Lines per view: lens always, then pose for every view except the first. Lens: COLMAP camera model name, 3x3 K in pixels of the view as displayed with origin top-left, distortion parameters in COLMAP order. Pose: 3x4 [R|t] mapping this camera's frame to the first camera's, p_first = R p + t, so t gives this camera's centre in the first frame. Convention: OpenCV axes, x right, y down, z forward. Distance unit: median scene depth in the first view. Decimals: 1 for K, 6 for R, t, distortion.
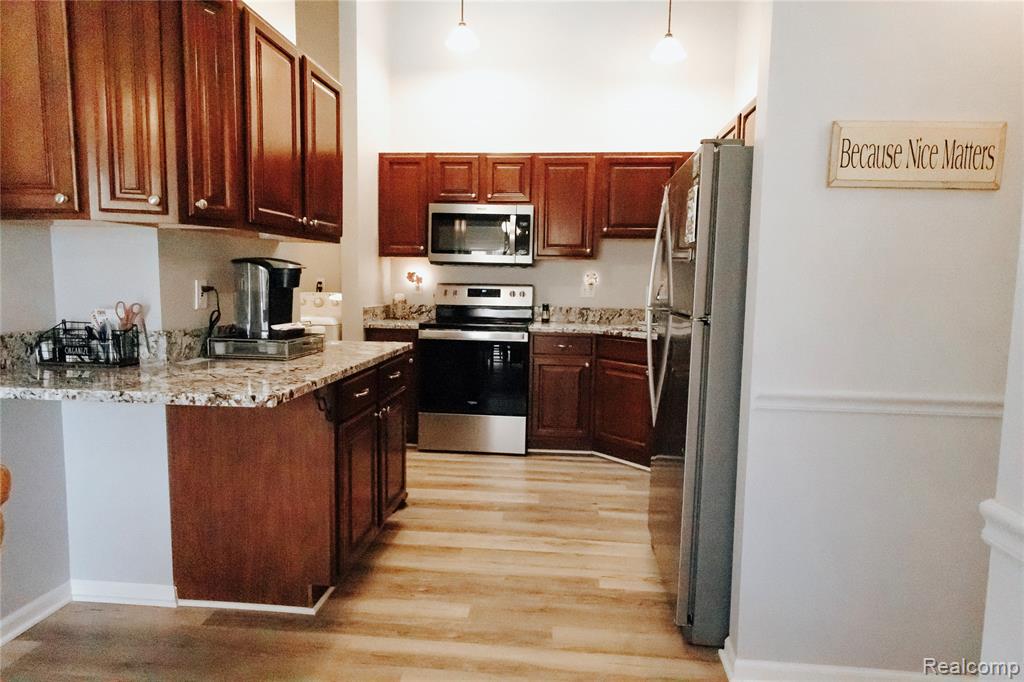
lens RADIAL K [[621.2, 0, 512.7], [0, 621.2, 339.9], [0, 0, 1]] dist [0.010154, -0.007020]
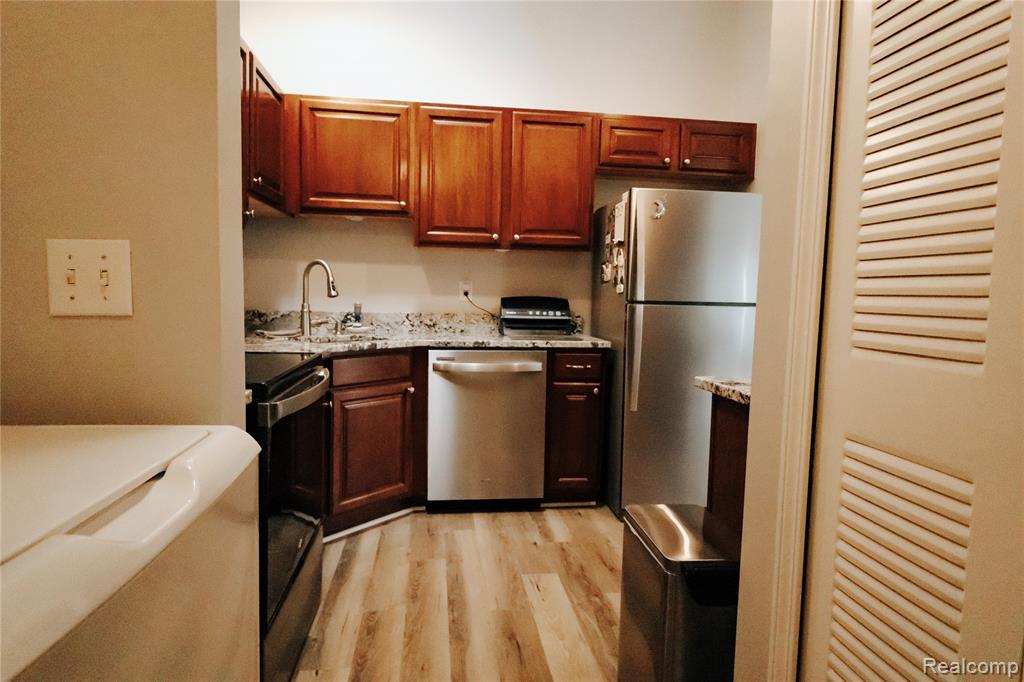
lens RADIAL K [[621.2, 0, 512.7], [0, 621.2, 339.9], [0, 0, 1]] dist [0.010154, -0.007020]
pose [[-0.217903, -0.099069, 0.970929, -0.608358], [0.066068, 0.991055, 0.115950, -0.101417], [-0.973732, 0.089414, -0.209408, 1.106380]]
